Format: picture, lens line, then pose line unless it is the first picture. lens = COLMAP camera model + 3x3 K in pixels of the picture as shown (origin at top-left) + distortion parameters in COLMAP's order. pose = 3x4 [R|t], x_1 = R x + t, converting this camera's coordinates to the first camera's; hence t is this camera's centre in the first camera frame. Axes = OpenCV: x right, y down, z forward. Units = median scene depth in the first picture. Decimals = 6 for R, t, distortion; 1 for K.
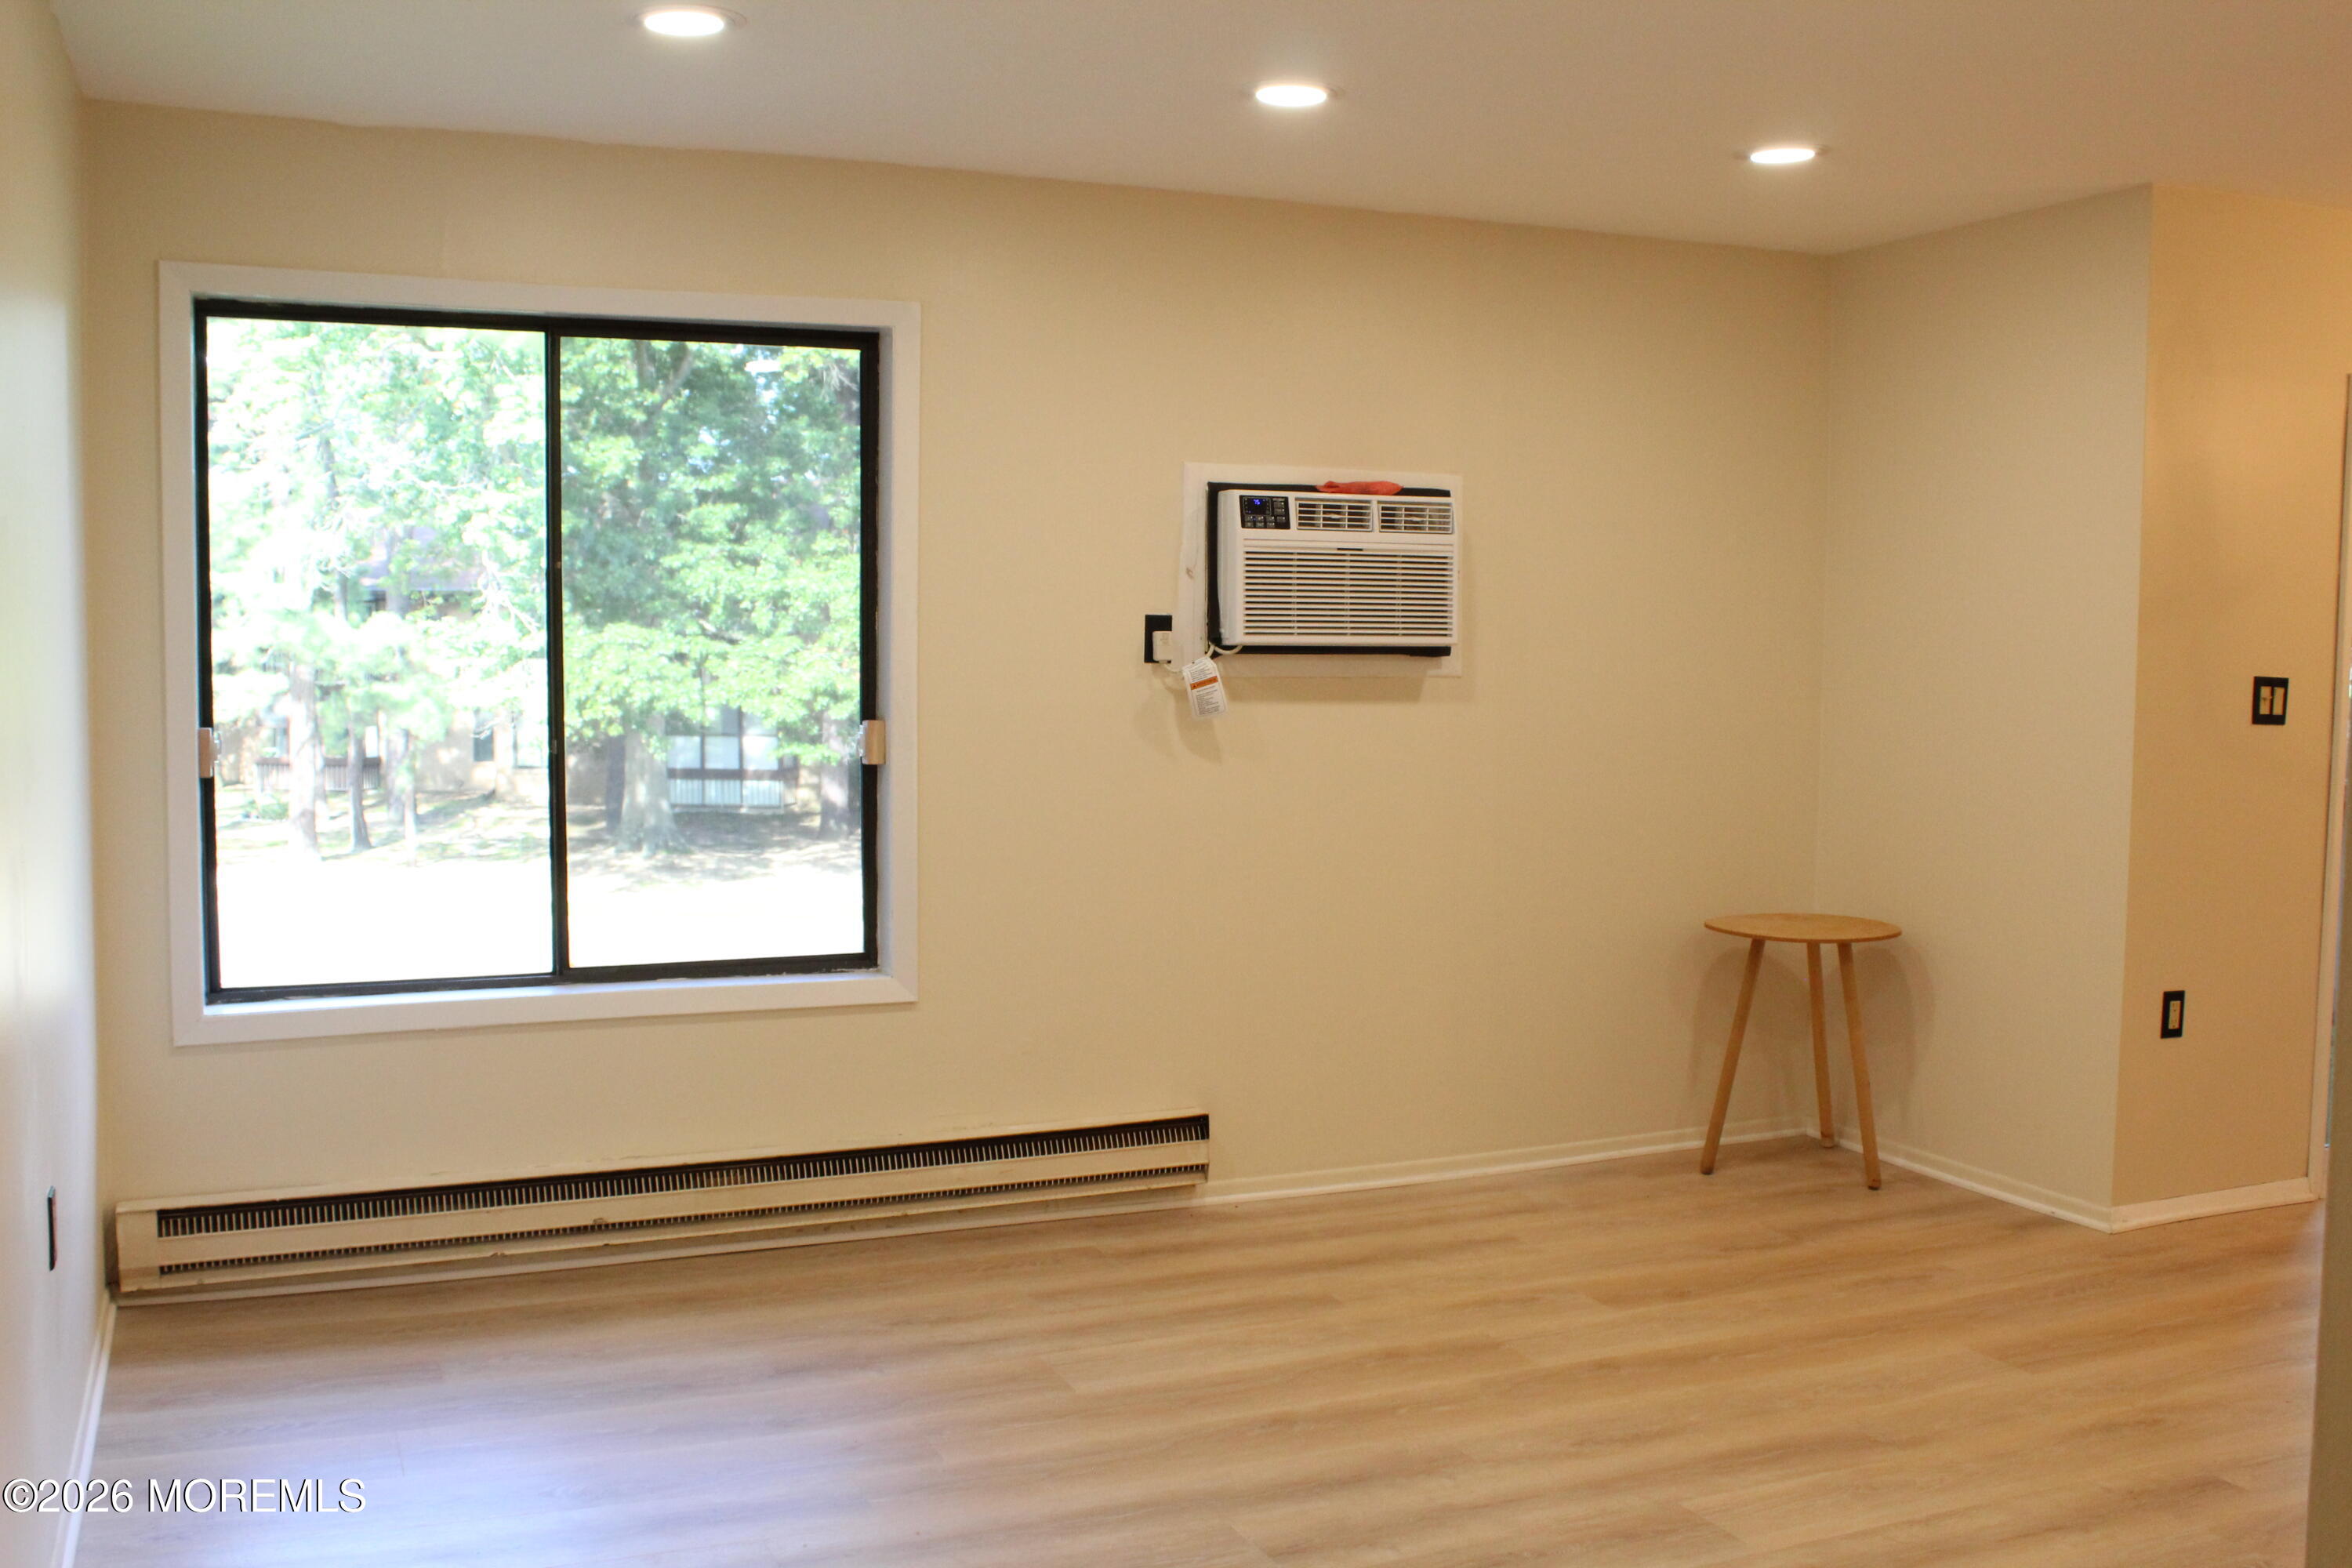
lens RADIAL K [[2183.9, 0, 1176.0], [0, 2183.9, 784.0], [0, 0, 1]] dist [-0.155376, 0.181932]
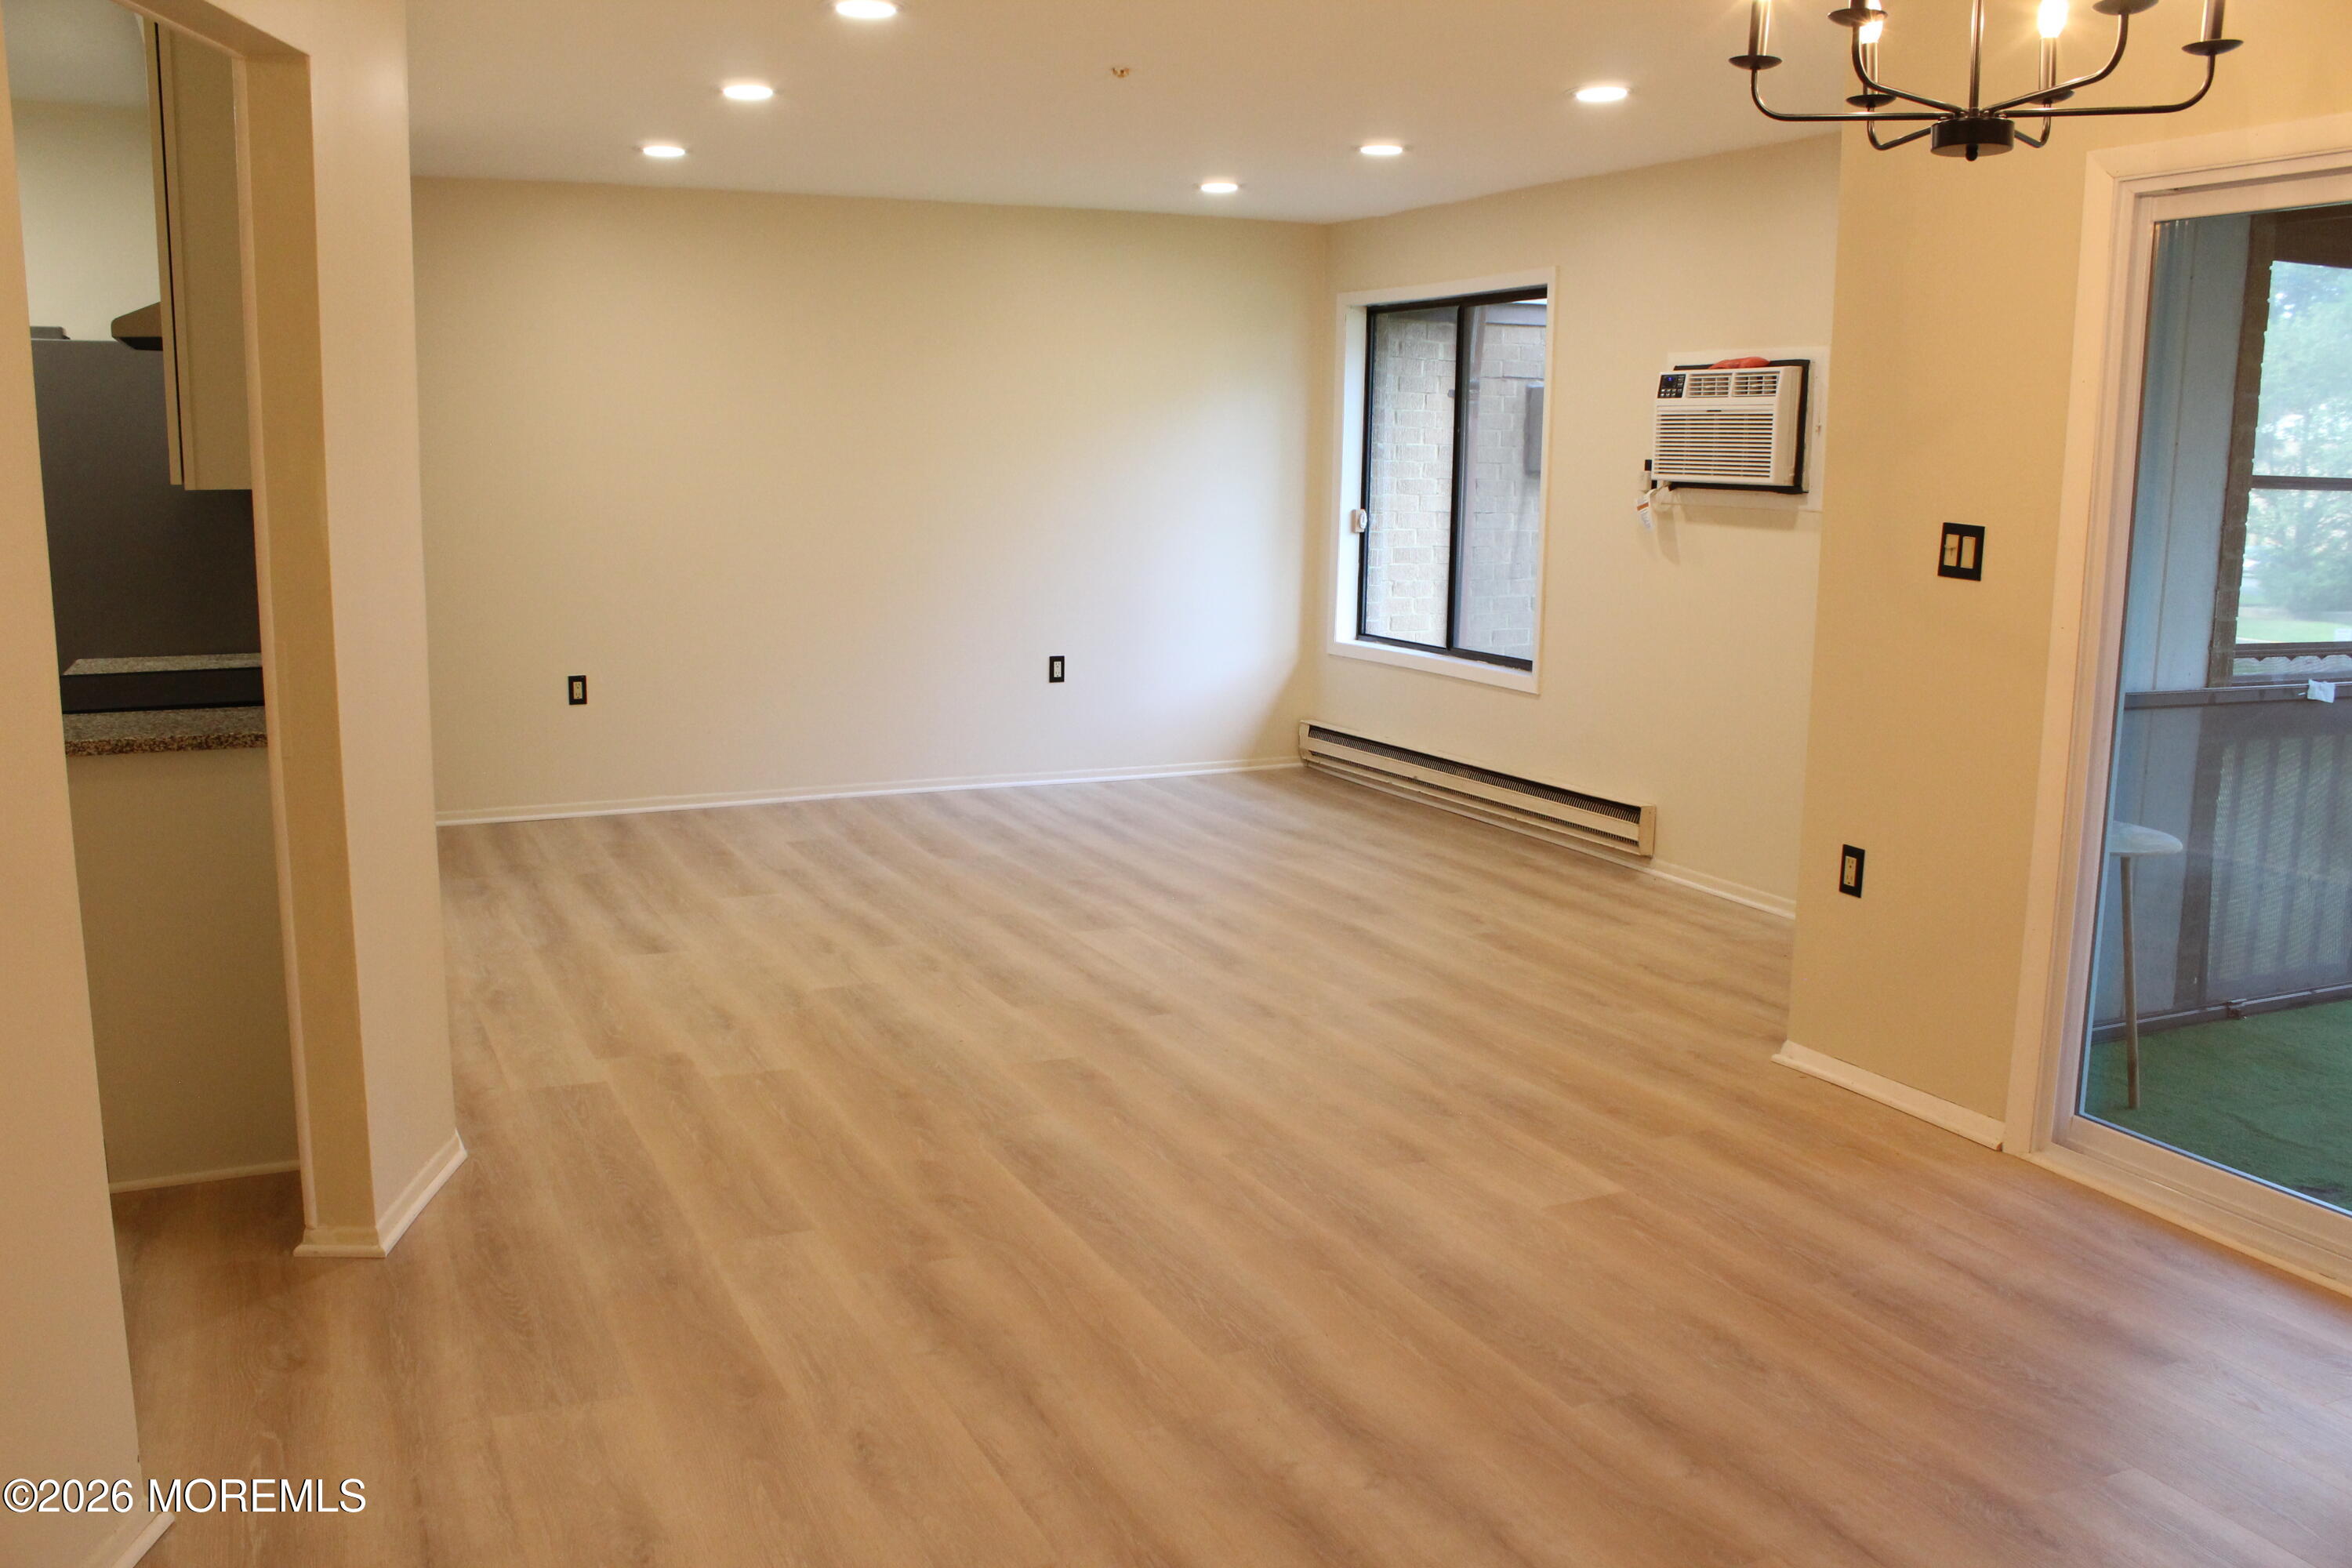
lens RADIAL K [[1961.6, 0, 1152.3], [0, 1961.6, 783.6], [0, 0, 1]] dist [-0.172815, 0.166646]
pose [[0.020287, 0.160936, -0.986756, 1.307193], [-0.079516, 0.984093, 0.158867, -0.043608], [0.996627, 0.075240, 0.032761, 0.648175]]
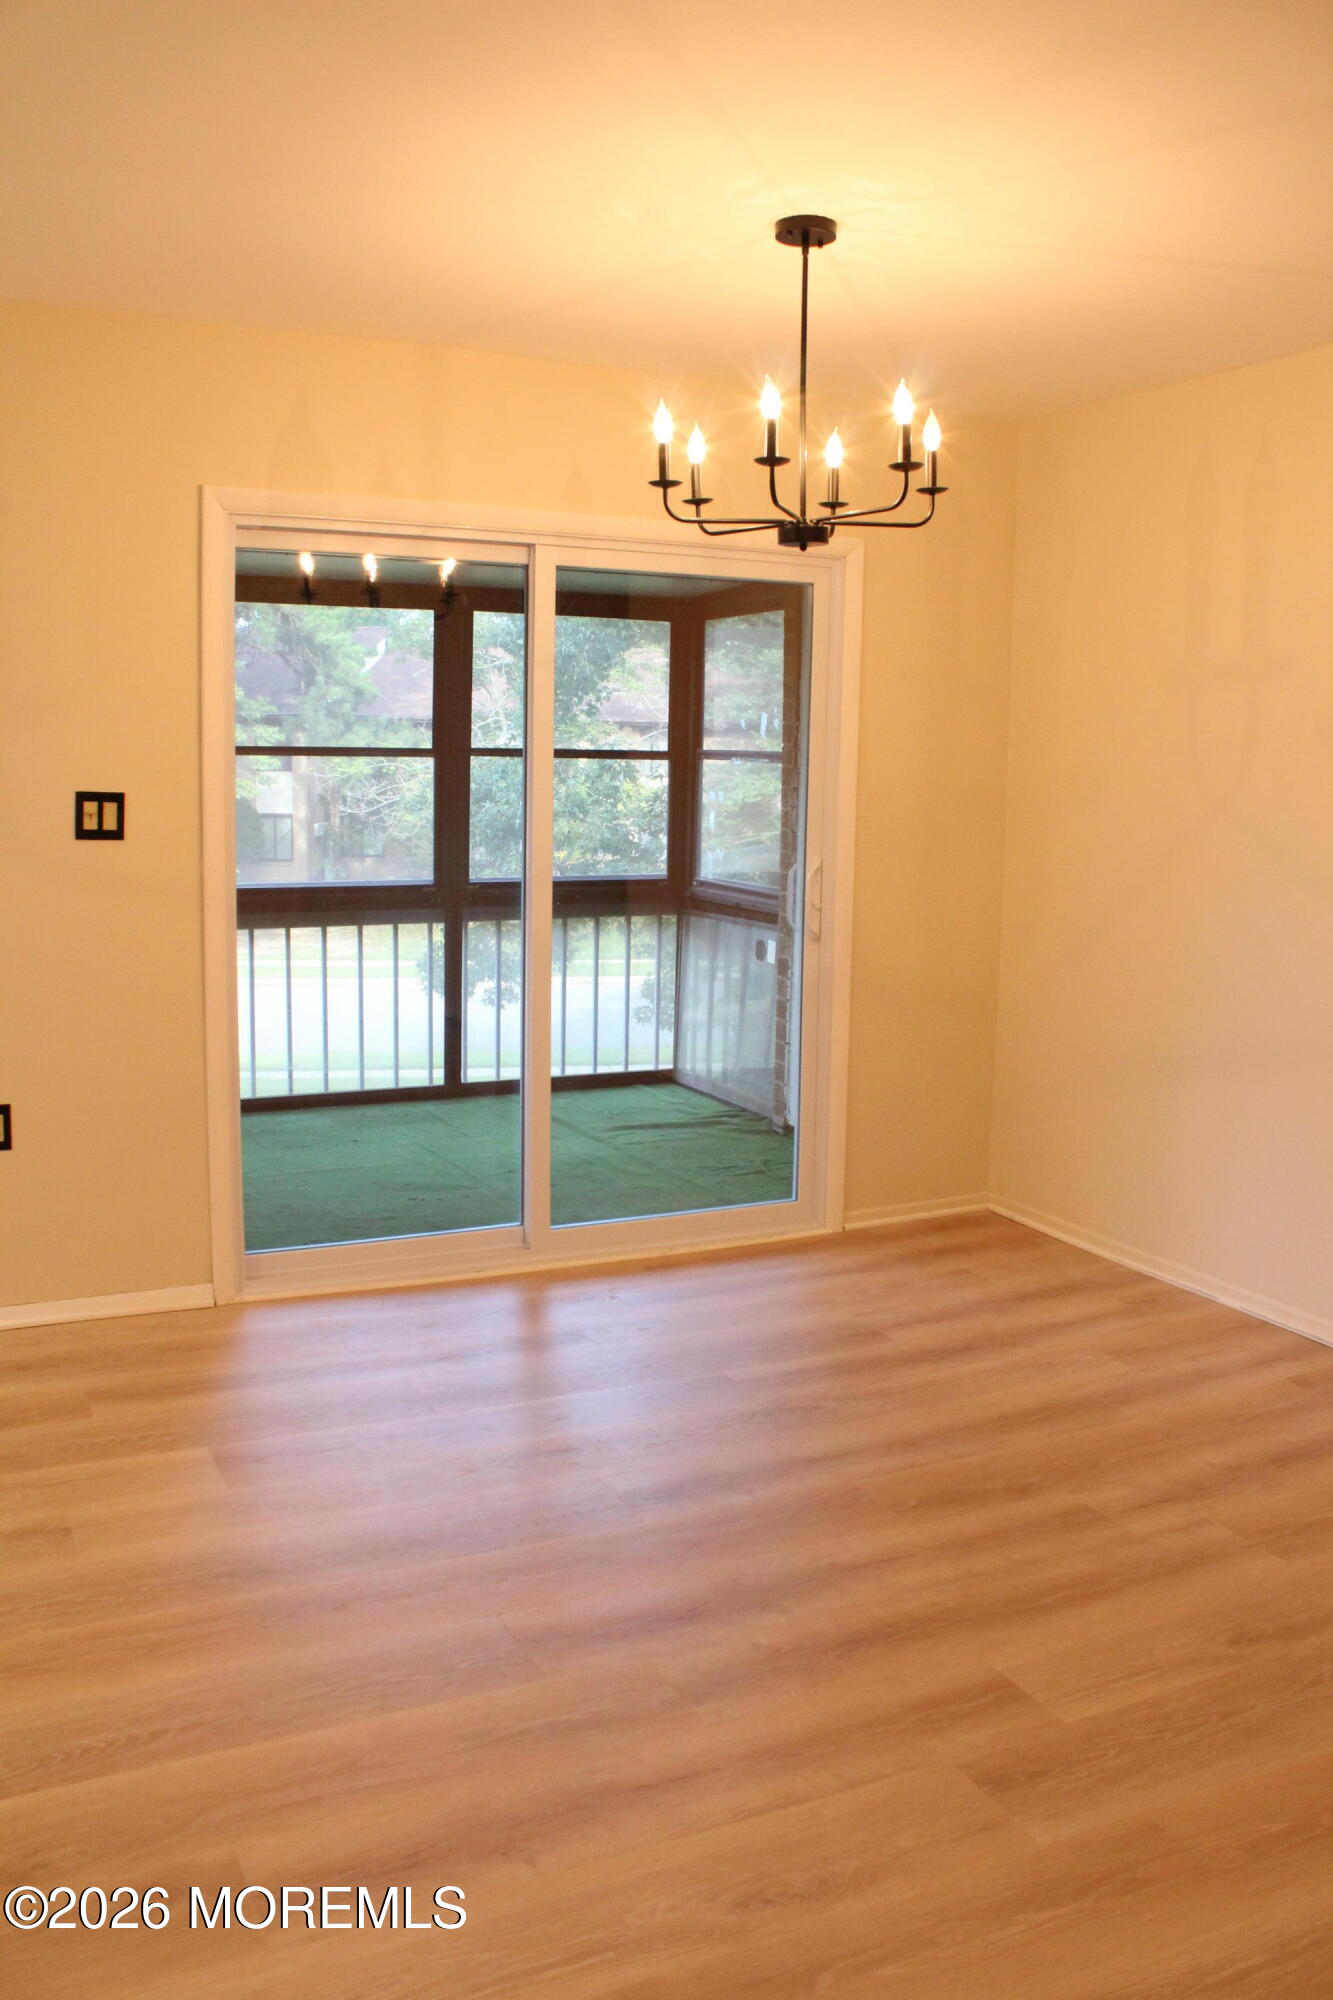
lens RADIAL K [[1668.0, 0, 666.5], [0, 1668.0, 1000.0], [0, 0, 1]] dist [-0.172815, 0.166646]
pose [[0.998763, 0.005099, 0.049459, 0.744385], [-0.009025, 0.996796, 0.079470, -0.016589], [-0.048895, -0.079818, 0.995610, 0.218168]]
